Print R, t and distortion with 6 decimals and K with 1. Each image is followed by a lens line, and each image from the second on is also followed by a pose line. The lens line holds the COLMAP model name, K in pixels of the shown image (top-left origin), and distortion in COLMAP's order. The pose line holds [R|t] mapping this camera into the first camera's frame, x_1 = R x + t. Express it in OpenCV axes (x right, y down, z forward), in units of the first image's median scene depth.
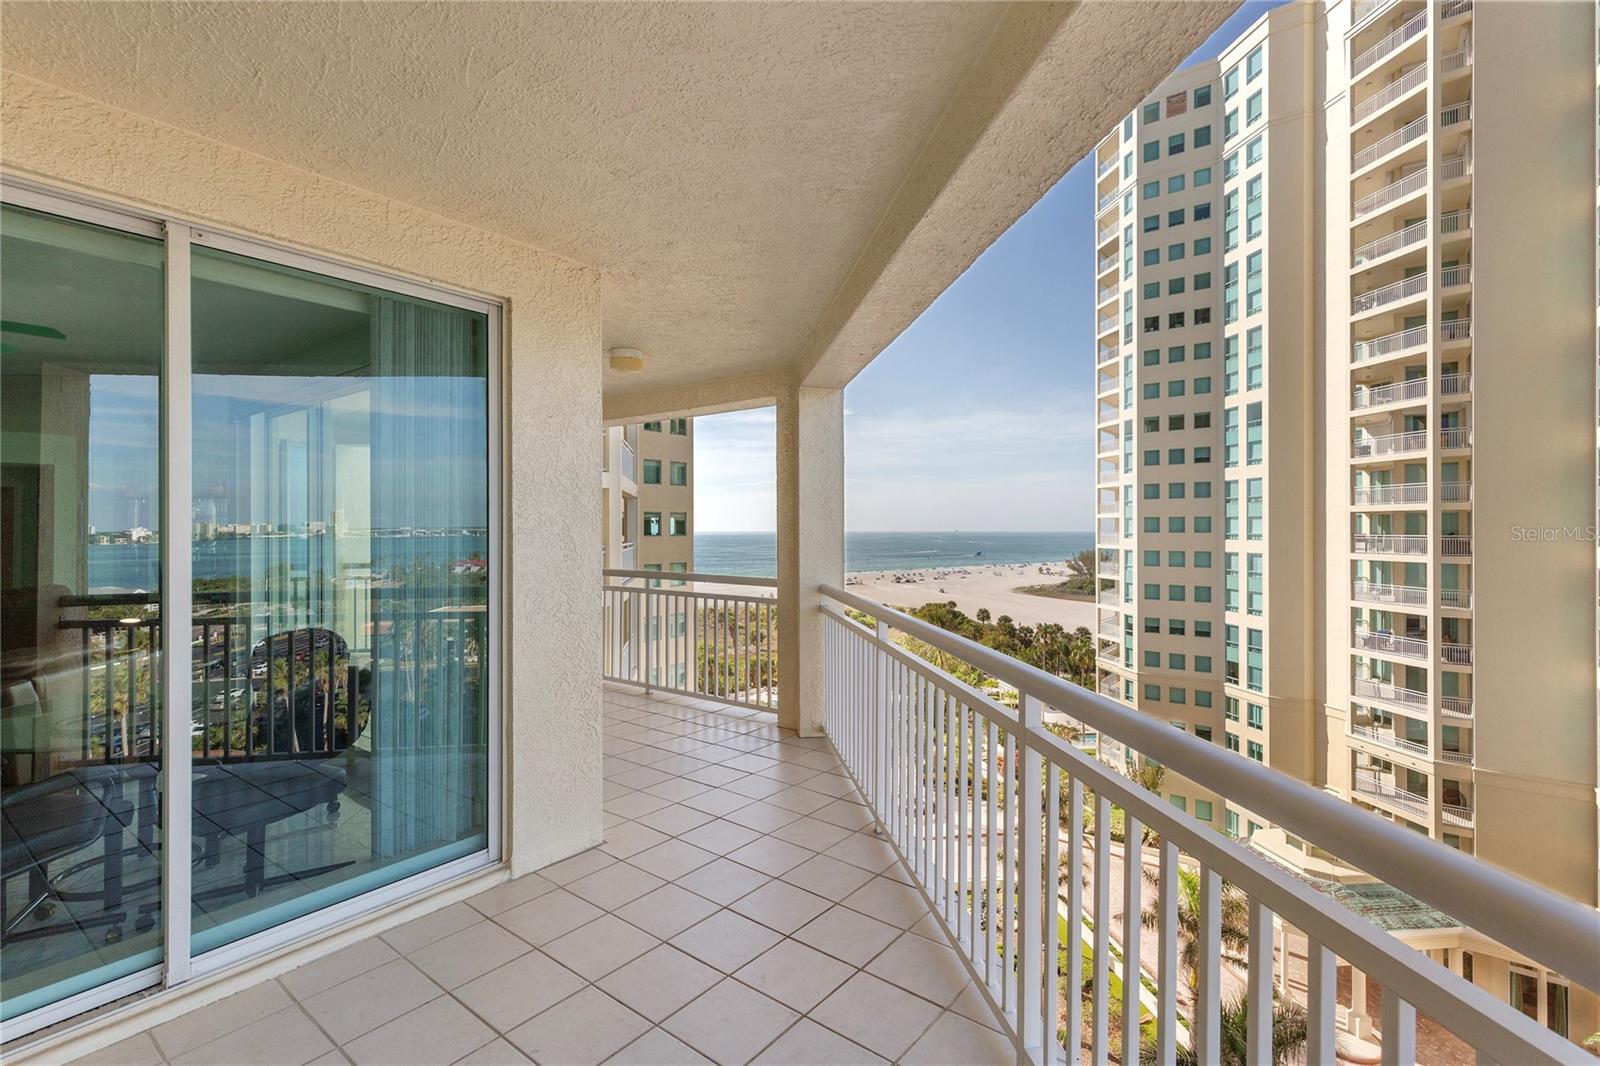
lens RADIAL K [[738.5, 0, 800.0], [0, 738.5, 533.0], [0, 0, 1]] dist [-0.003232, -0.000583]
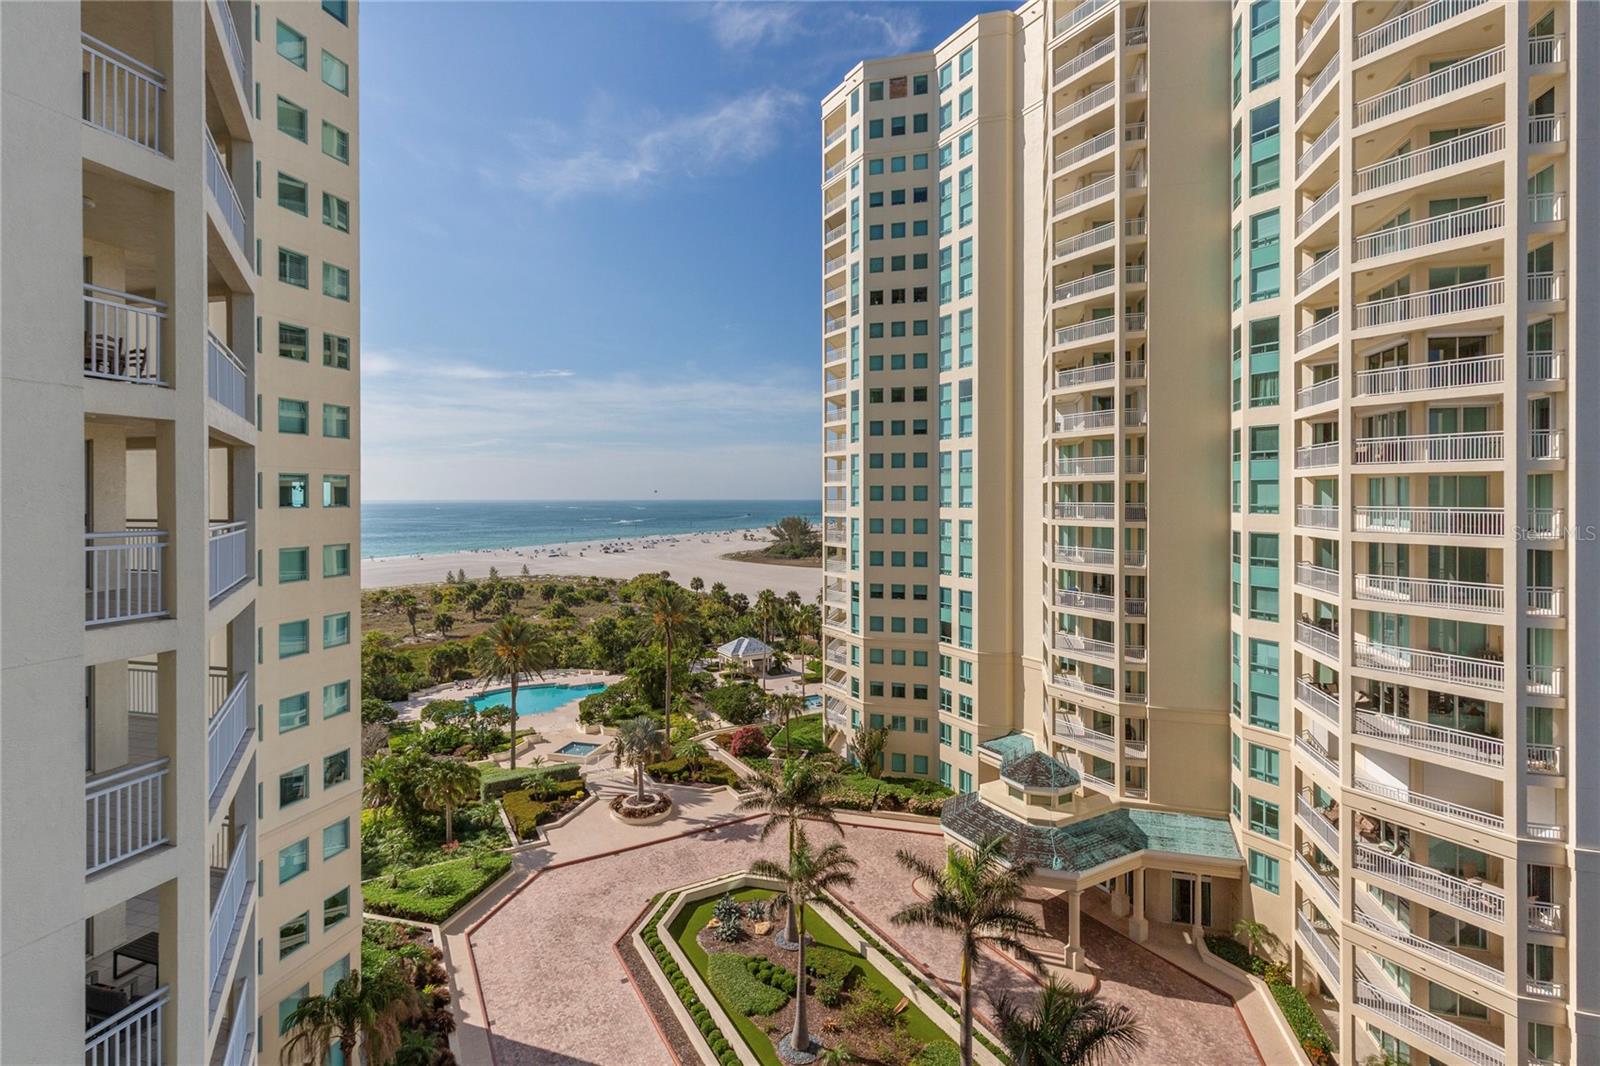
lens RADIAL K [[717.1, 0, 796.0], [0, 717.1, 499.7], [0, 0, 1]] dist [0.003553, -0.000057]
pose [[0.920387, -0.001662, 0.391006, -0.017900], [0.002456, 0.999996, -0.001530, -0.000930], [-0.391001, 0.002369, 0.920387, 0.132677]]
